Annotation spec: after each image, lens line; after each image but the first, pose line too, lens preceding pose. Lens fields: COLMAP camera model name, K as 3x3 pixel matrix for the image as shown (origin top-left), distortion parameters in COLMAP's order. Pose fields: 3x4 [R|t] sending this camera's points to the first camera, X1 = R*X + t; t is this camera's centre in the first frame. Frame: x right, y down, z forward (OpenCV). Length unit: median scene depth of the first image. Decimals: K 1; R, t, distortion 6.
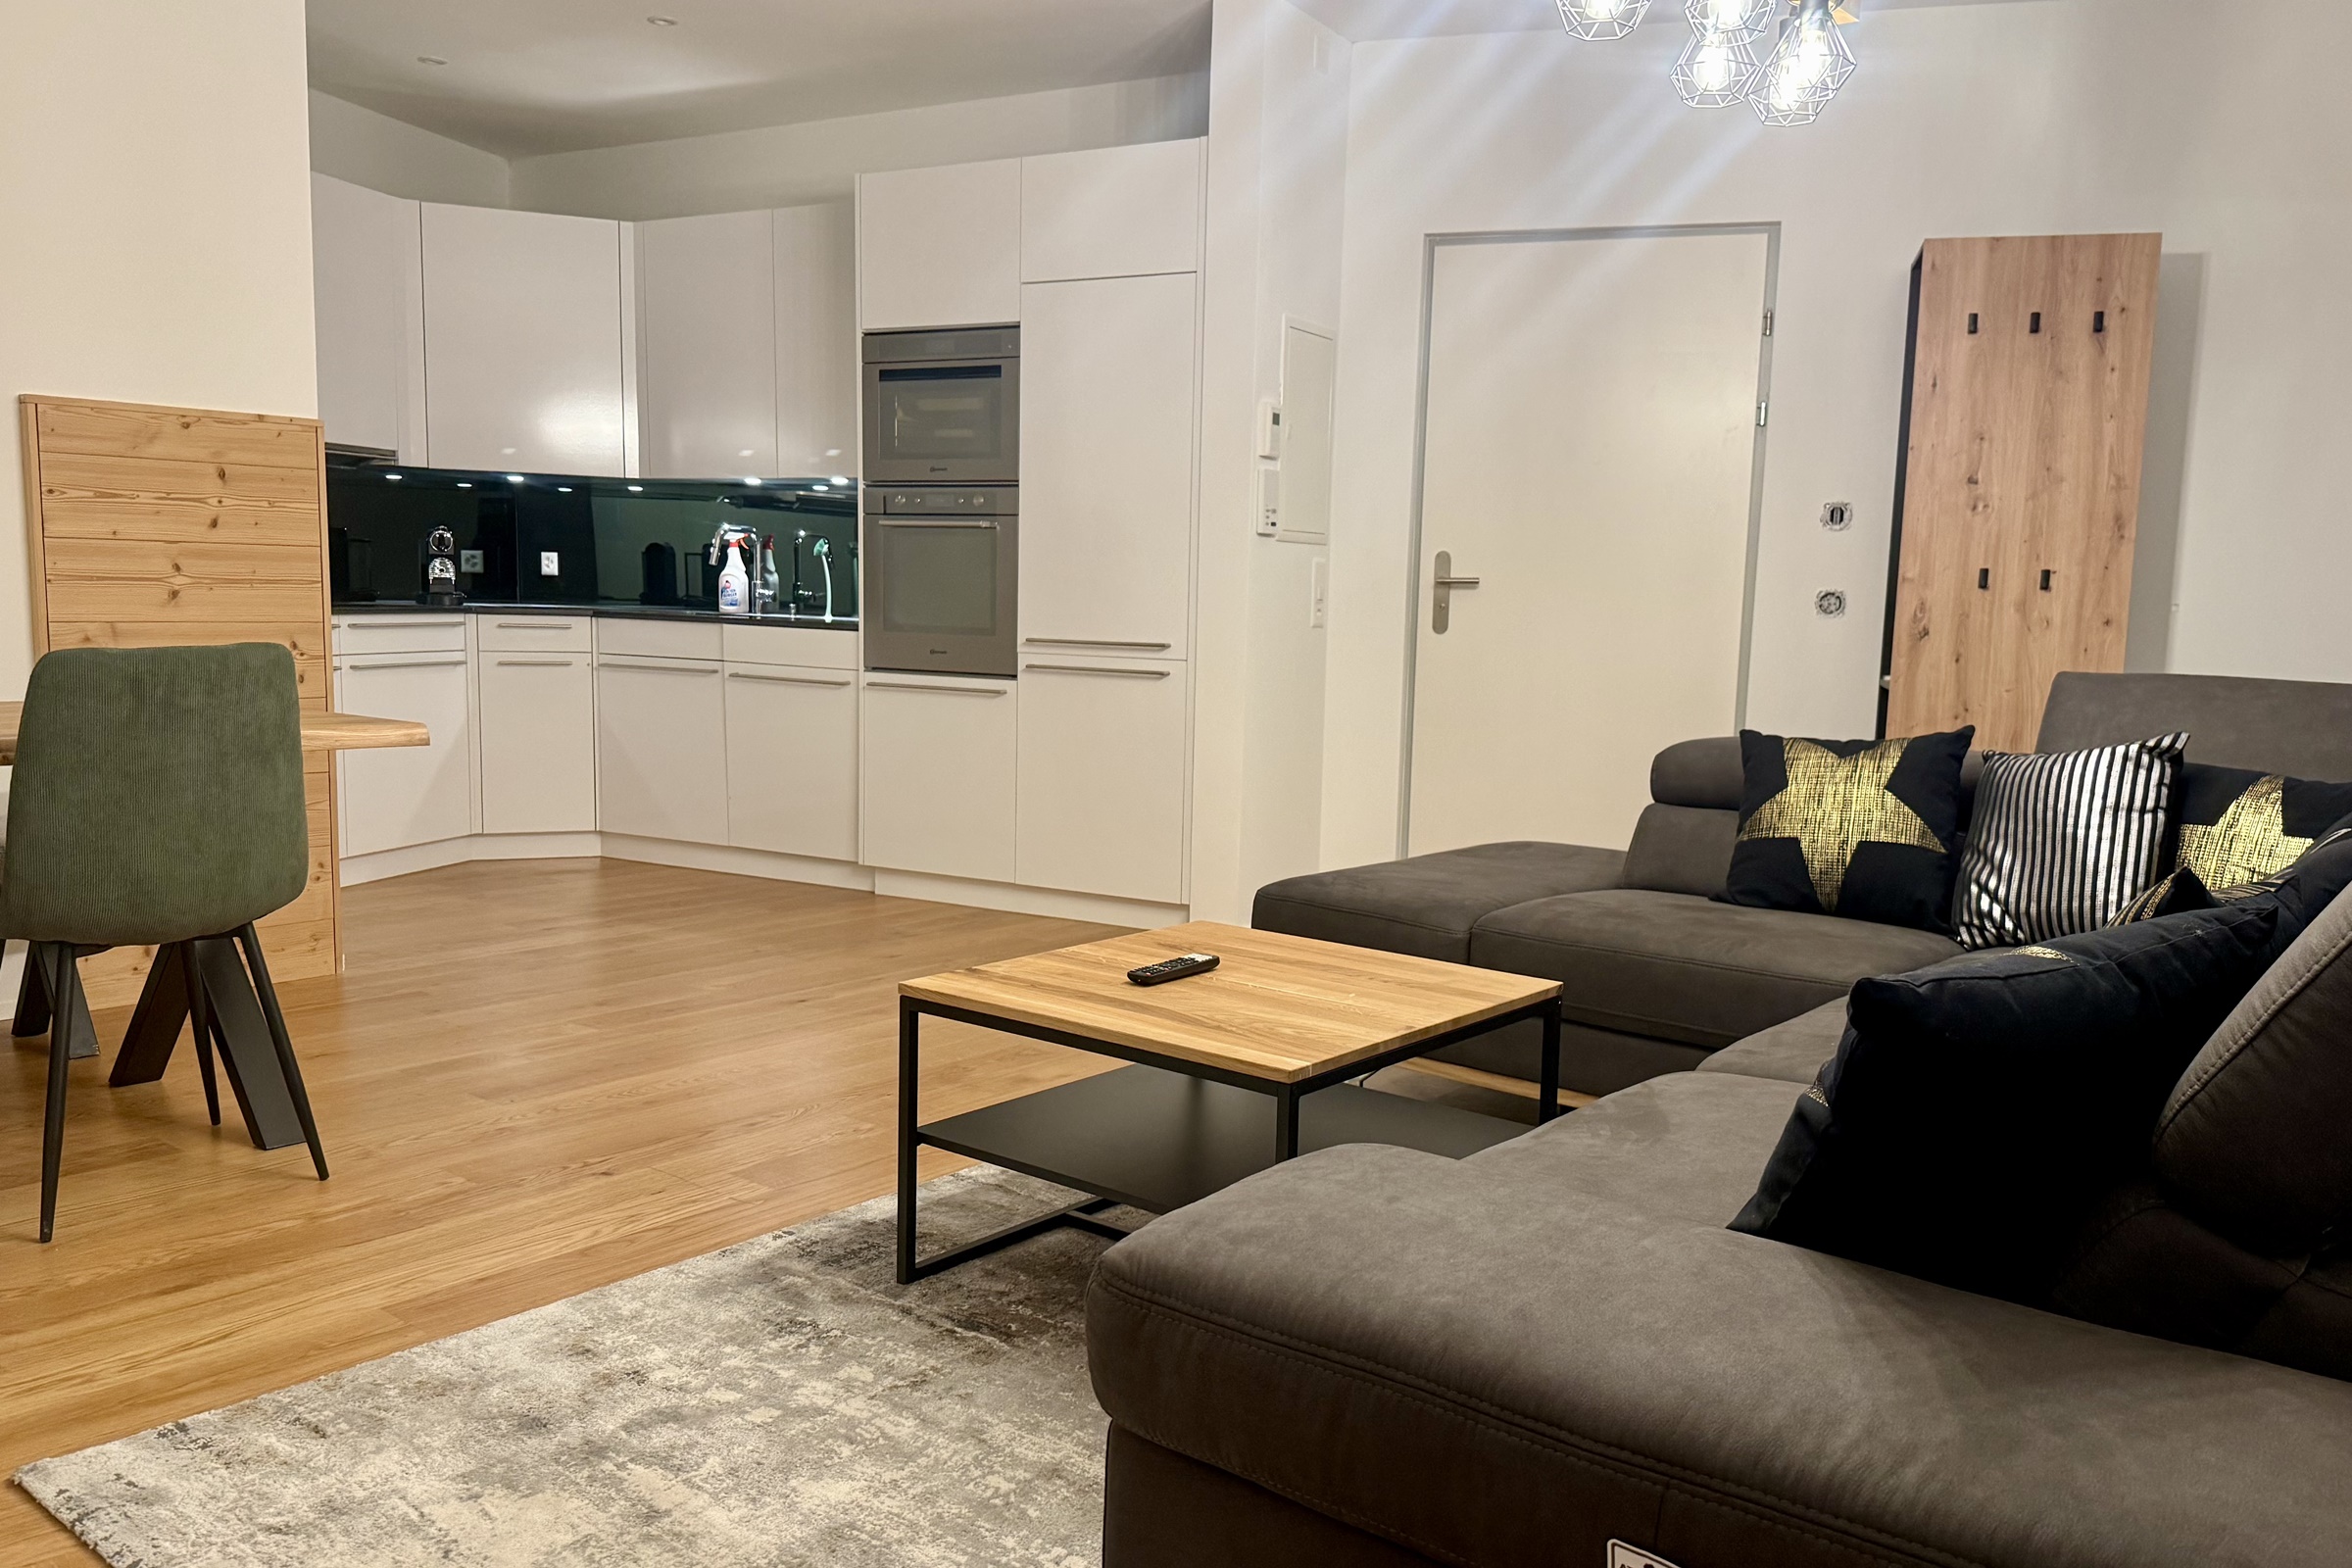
lens RADIAL K [[1726.4, 0, 1176.0], [0, 1726.4, 784.0], [0, 0, 1]] dist [0.080110, -0.099046]
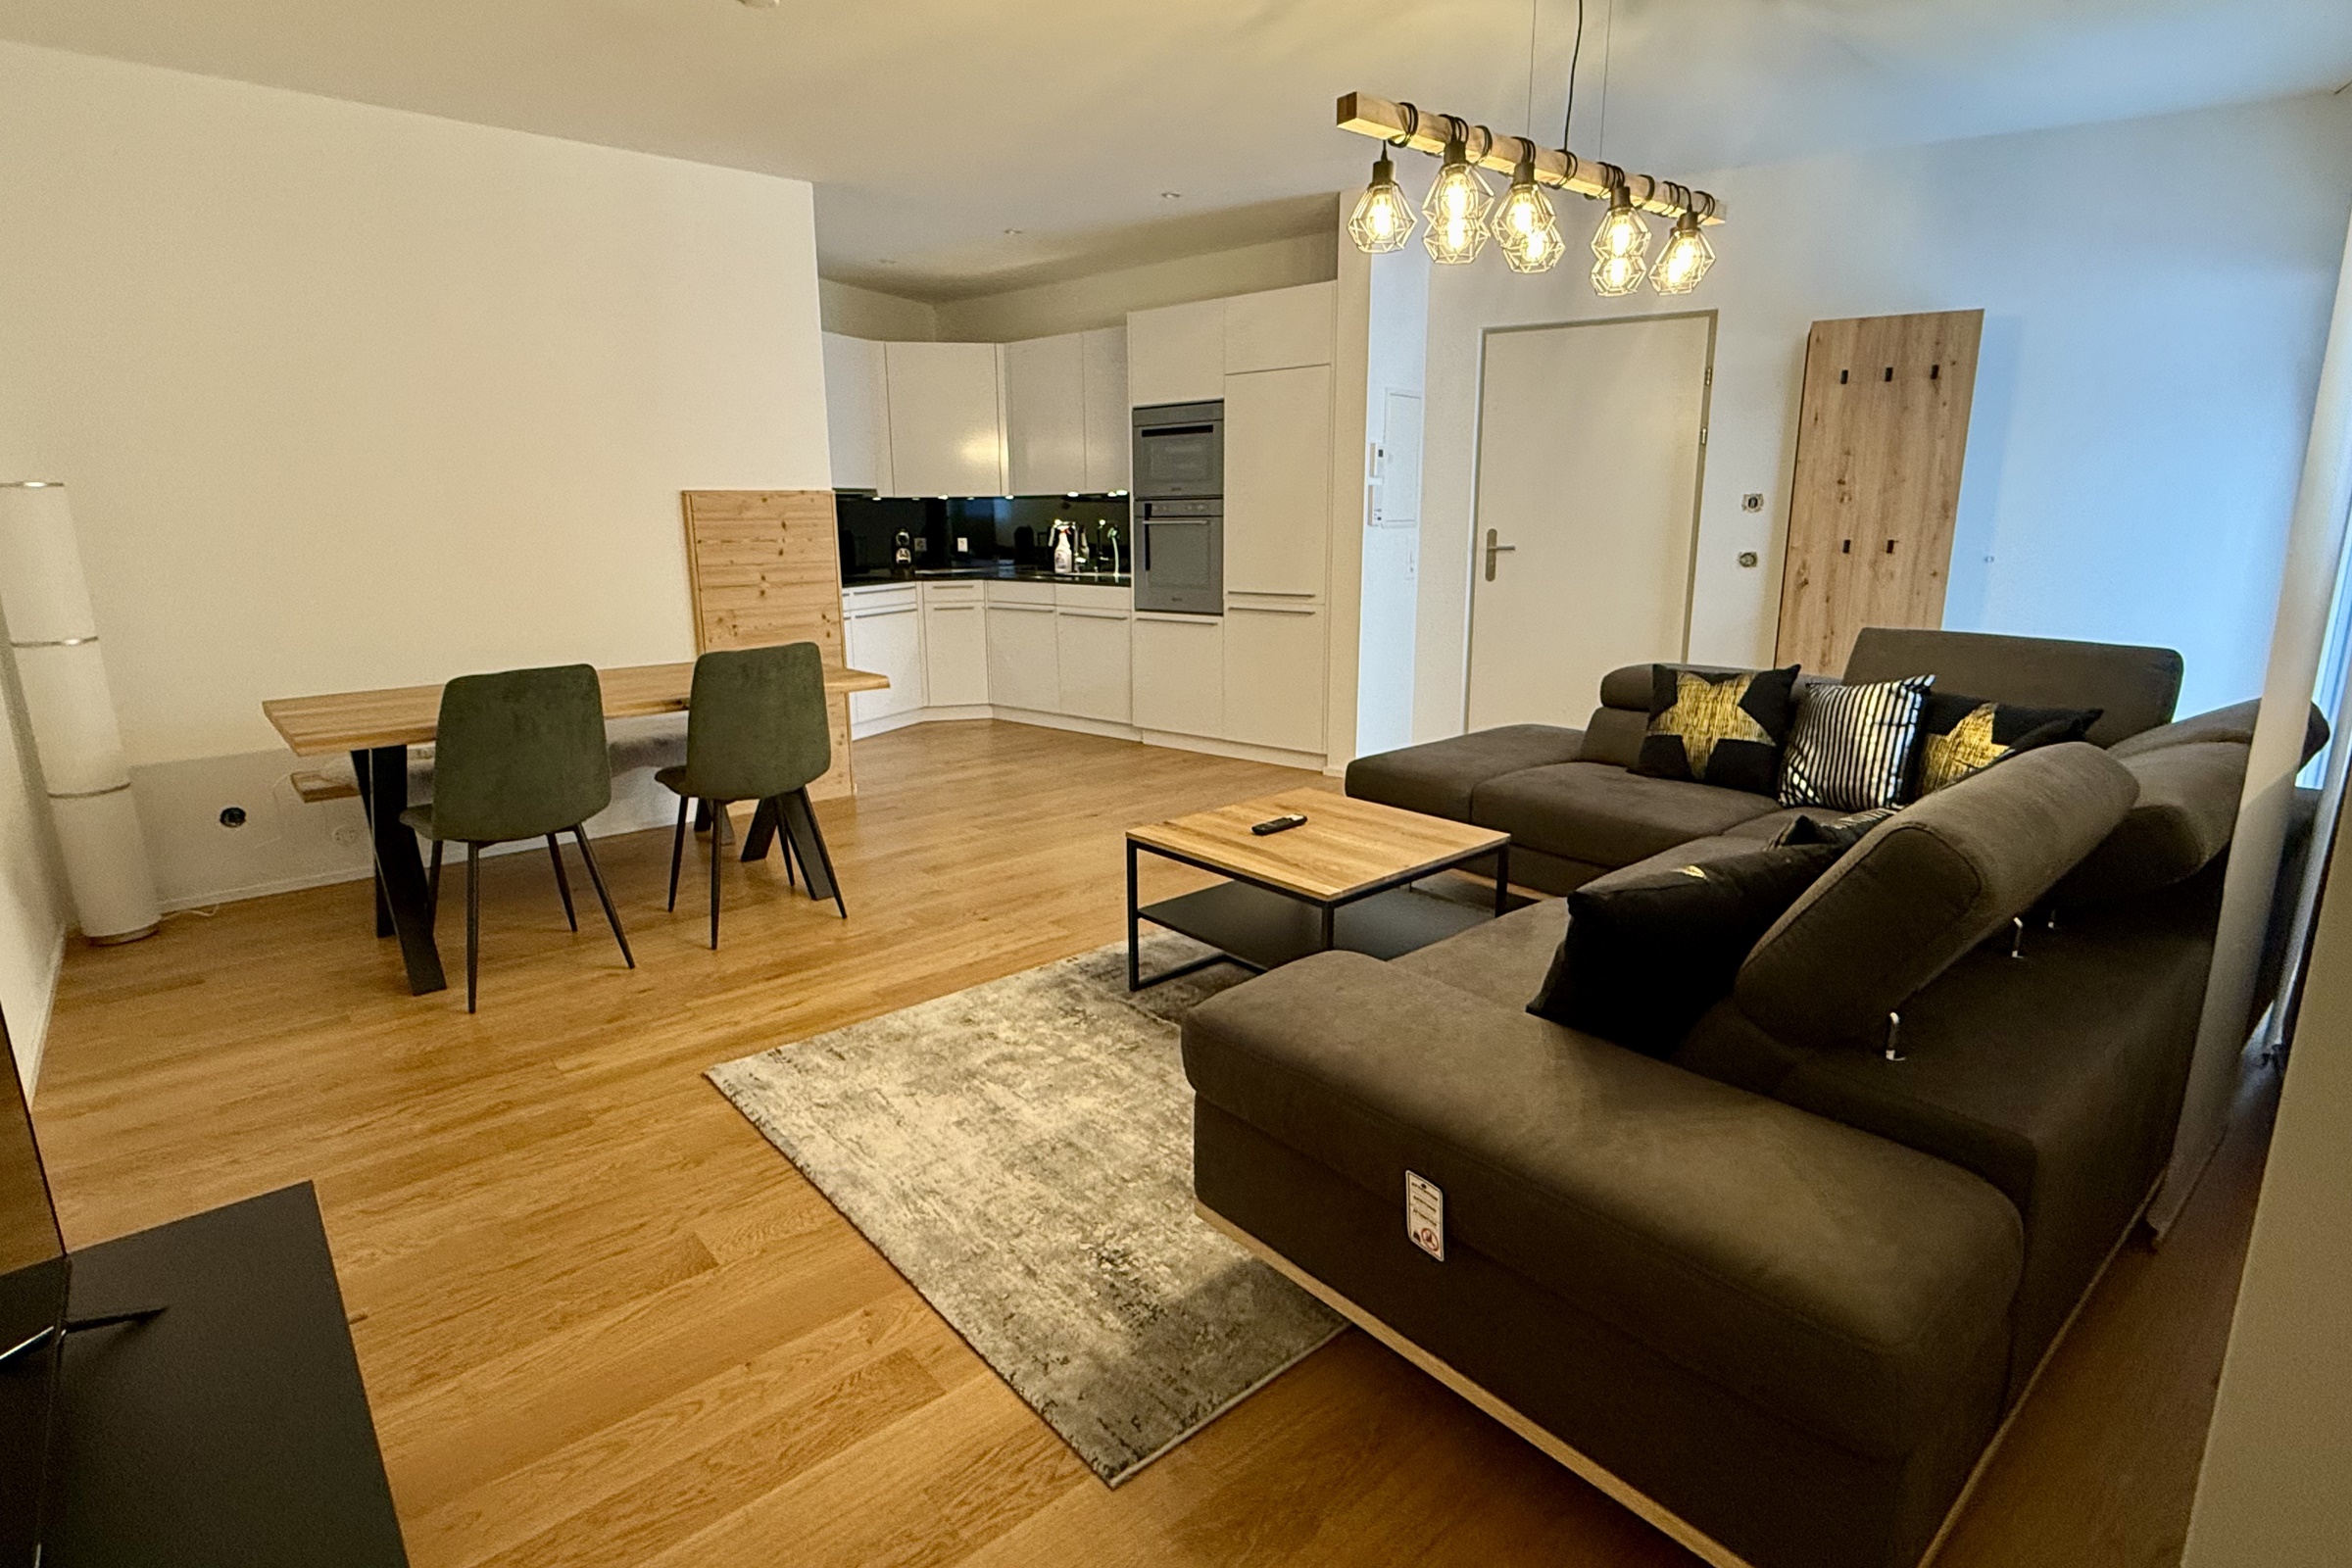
lens RADIAL K [[1128.6, 0, 1171.8], [0, 1128.6, 712.1], [0, 0, 1]] dist [-0.000980, 0.000070]
pose [[0.983547, -0.000622, -0.180650, 0.085115], [0.015043, 0.996803, 0.078469, -0.085965], [0.180023, -0.079895, 0.980412, -0.123397]]
